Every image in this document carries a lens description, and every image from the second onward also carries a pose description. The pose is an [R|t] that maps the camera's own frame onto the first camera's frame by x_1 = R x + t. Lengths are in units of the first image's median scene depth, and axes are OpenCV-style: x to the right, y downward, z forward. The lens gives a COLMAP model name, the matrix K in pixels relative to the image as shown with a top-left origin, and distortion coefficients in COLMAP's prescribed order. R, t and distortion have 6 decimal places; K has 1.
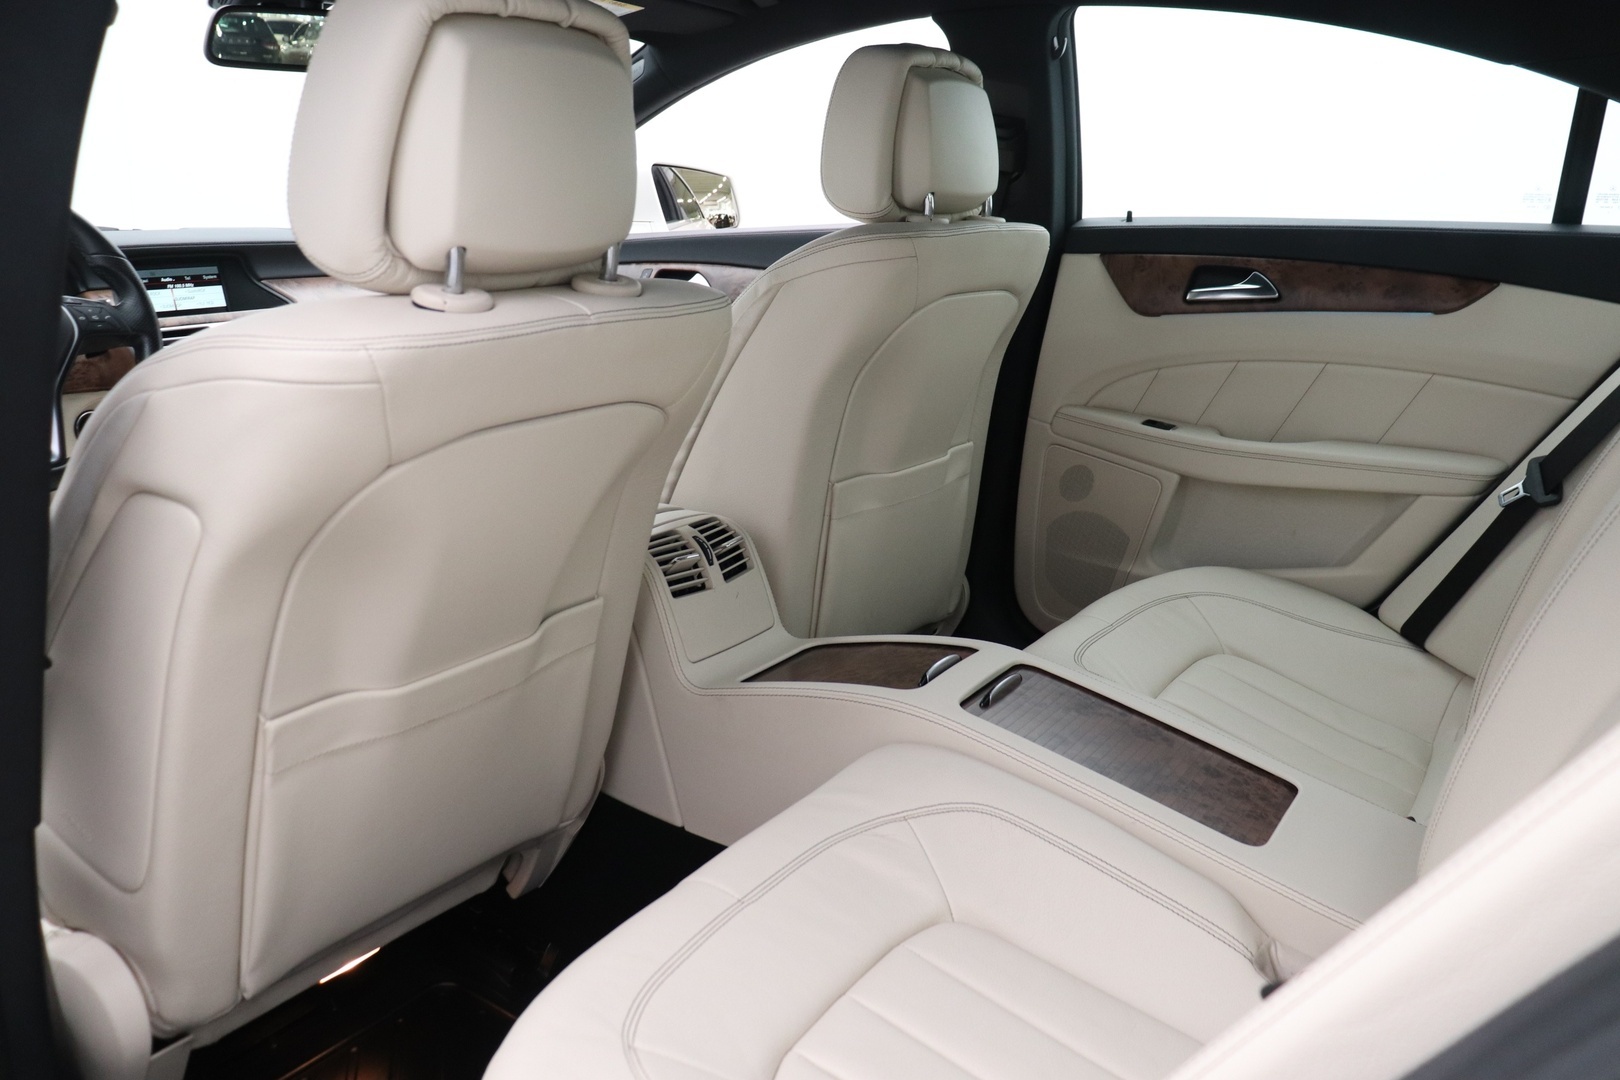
lens RADIAL K [[1371.2, 0, 811.6], [0, 1371.2, 566.0], [0, 0, 1]] dist [-0.158513, 0.146603]
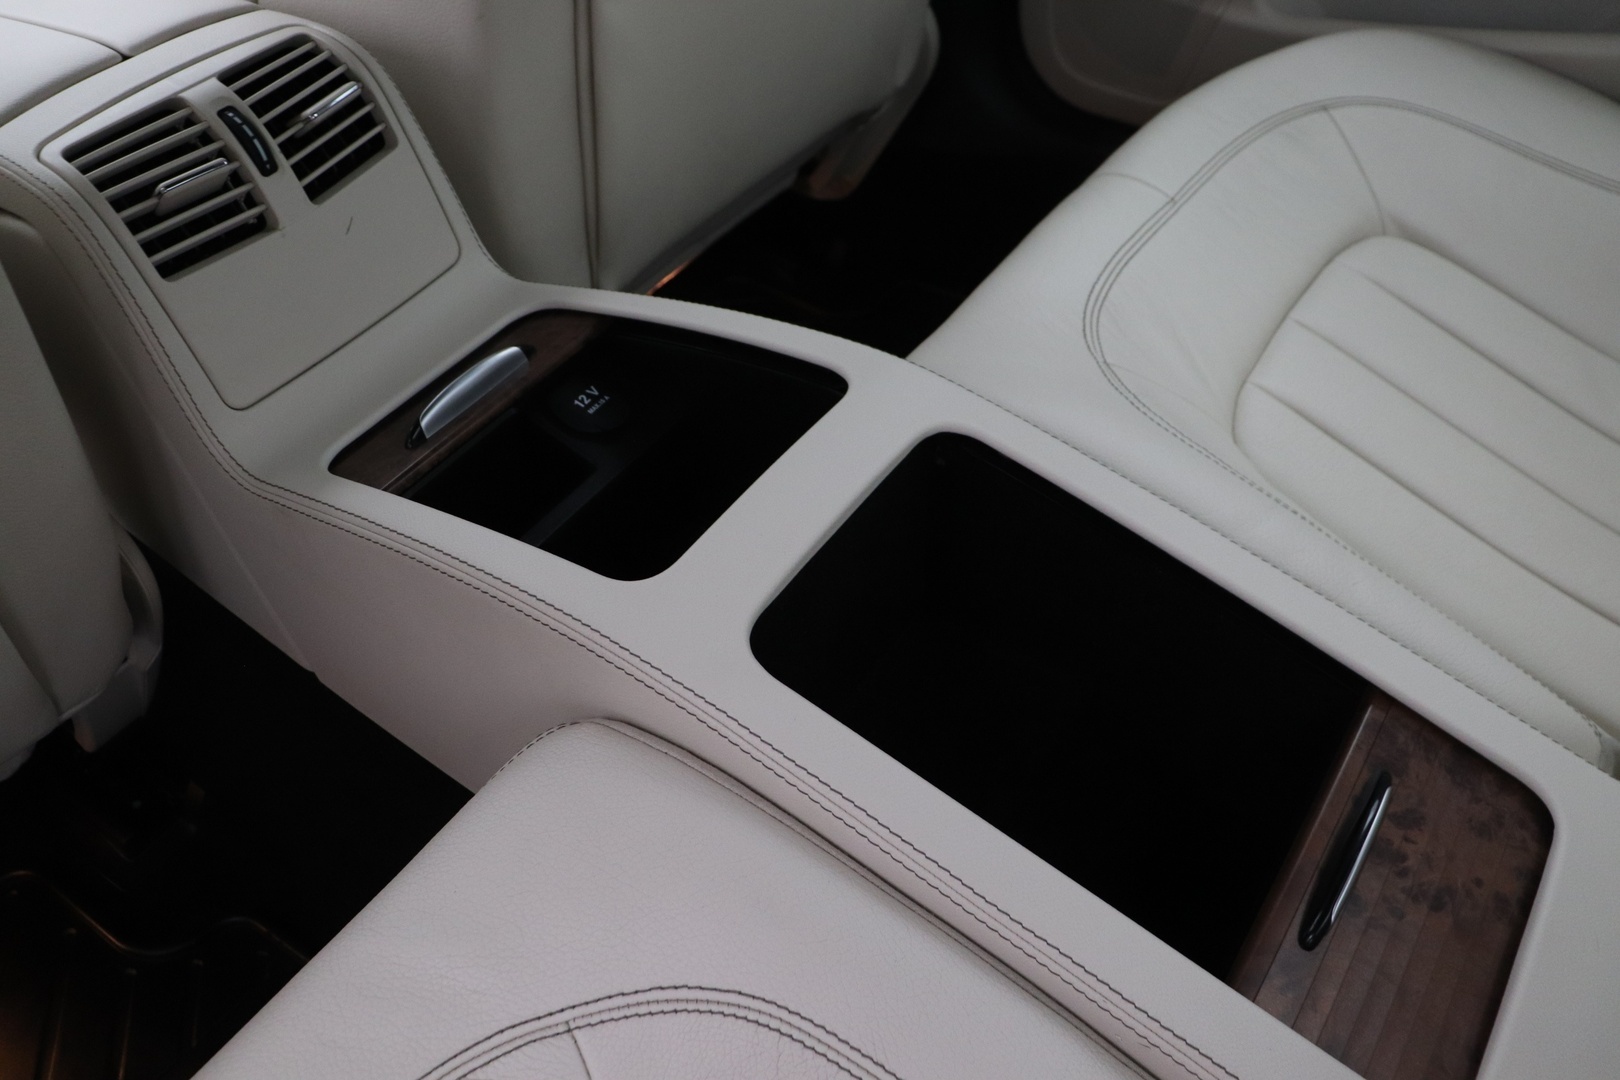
lens RADIAL K [[1371.2, 0, 811.6], [0, 1371.2, 566.0], [0, 0, 1]] dist [-0.158513, 0.146603]
pose [[0.998865, -0.016654, -0.044619, 0.107294], [0.036106, 0.875740, 0.481431, -0.080580], [0.031057, -0.482496, 0.875347, 0.493467]]
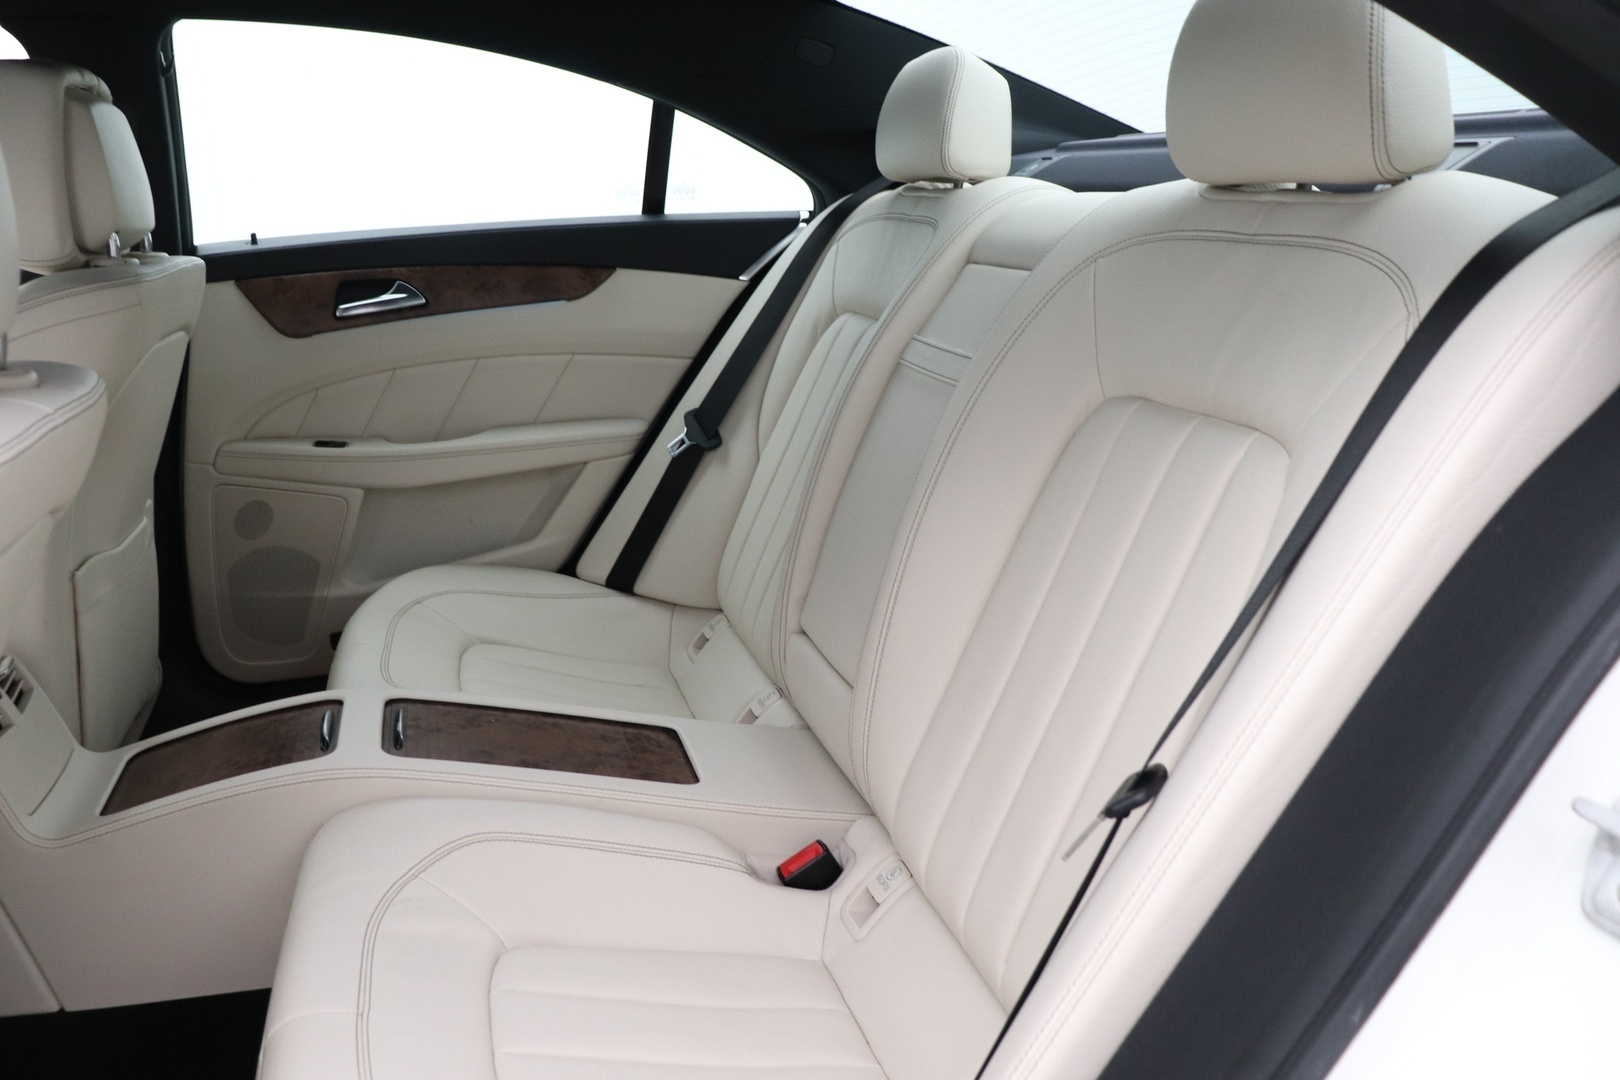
lens RADIAL K [[1371.2, 0, 811.6], [0, 1371.2, 566.0], [0, 0, 1]] dist [-0.158513, 0.146603]
pose [[0.670500, -0.226970, 0.706339, -0.254394], [0.223136, 0.969668, 0.099771, -0.042040], [-0.707560, 0.090714, 0.700807, 0.074931]]
